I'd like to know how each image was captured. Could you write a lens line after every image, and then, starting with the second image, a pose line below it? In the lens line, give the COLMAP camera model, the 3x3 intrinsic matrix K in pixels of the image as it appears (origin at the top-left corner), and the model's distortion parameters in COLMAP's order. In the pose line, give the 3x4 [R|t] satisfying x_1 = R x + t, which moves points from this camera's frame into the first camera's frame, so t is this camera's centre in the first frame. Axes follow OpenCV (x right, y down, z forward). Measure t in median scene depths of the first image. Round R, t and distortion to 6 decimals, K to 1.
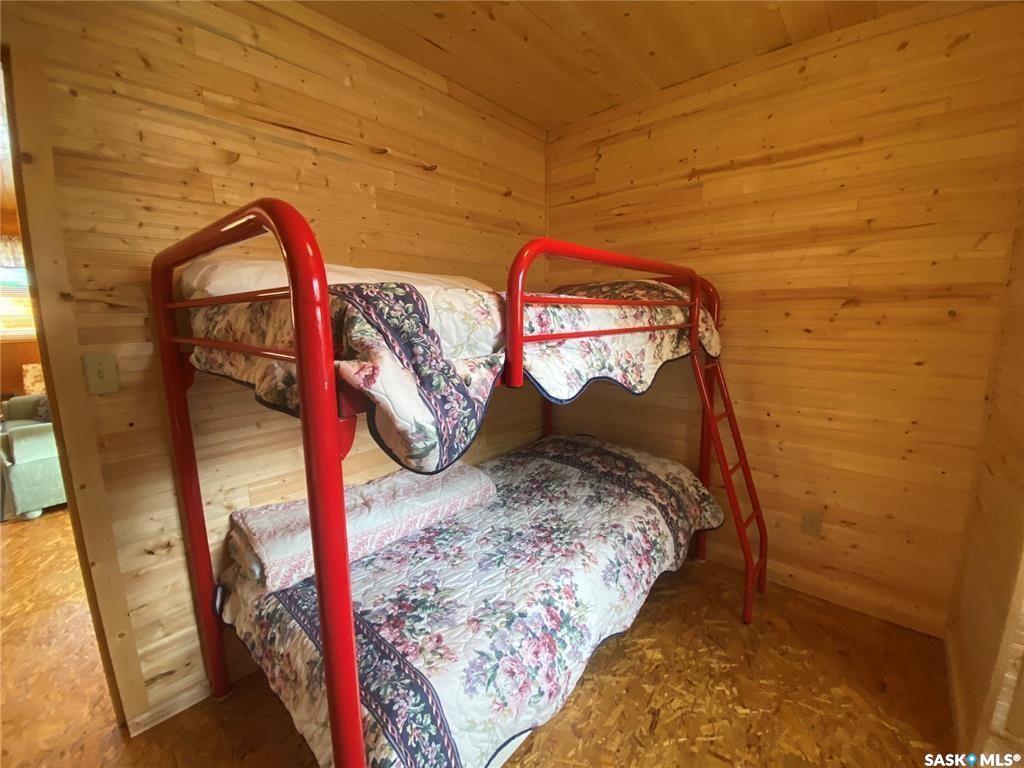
lens RADIAL K [[420.0, 0, 518.3], [0, 420.0, 380.2], [0, 0, 1]] dist [0.009016, -0.022338]
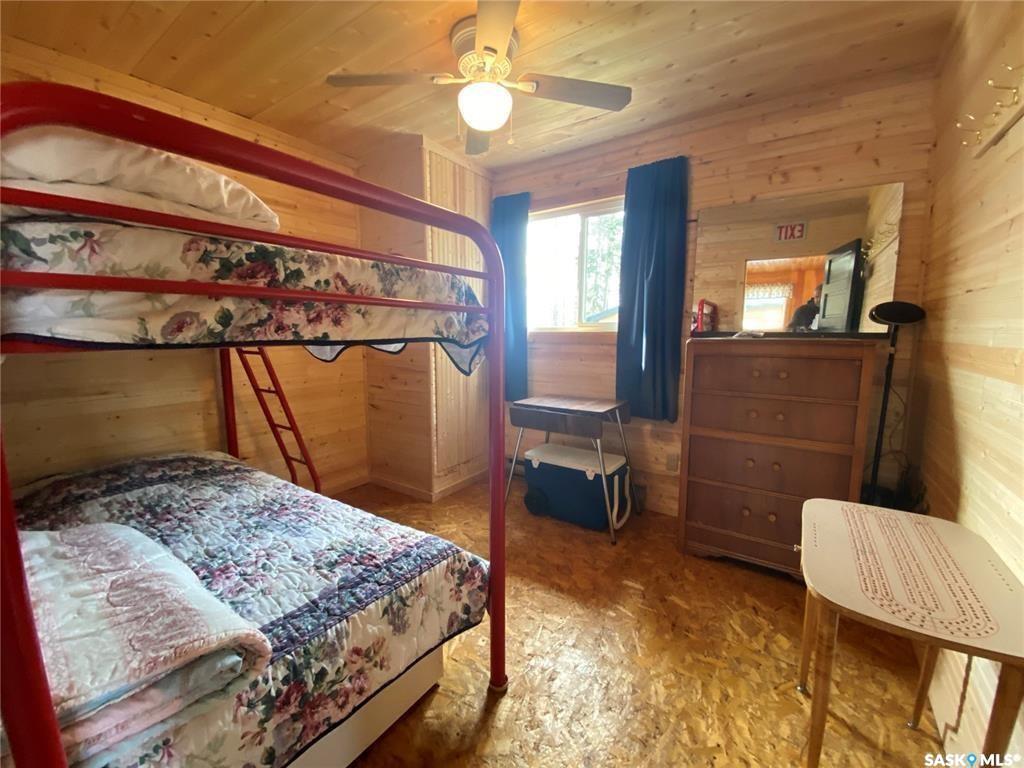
lens RADIAL K [[420.0, 0, 518.3], [0, 420.0, 380.2], [0, 0, 1]] dist [0.009016, -0.022338]
pose [[-0.104343, -0.133811, 0.985498, -0.839985], [0.129699, 0.980614, 0.146880, -0.041009], [-0.986048, 0.143144, -0.084965, 0.317216]]
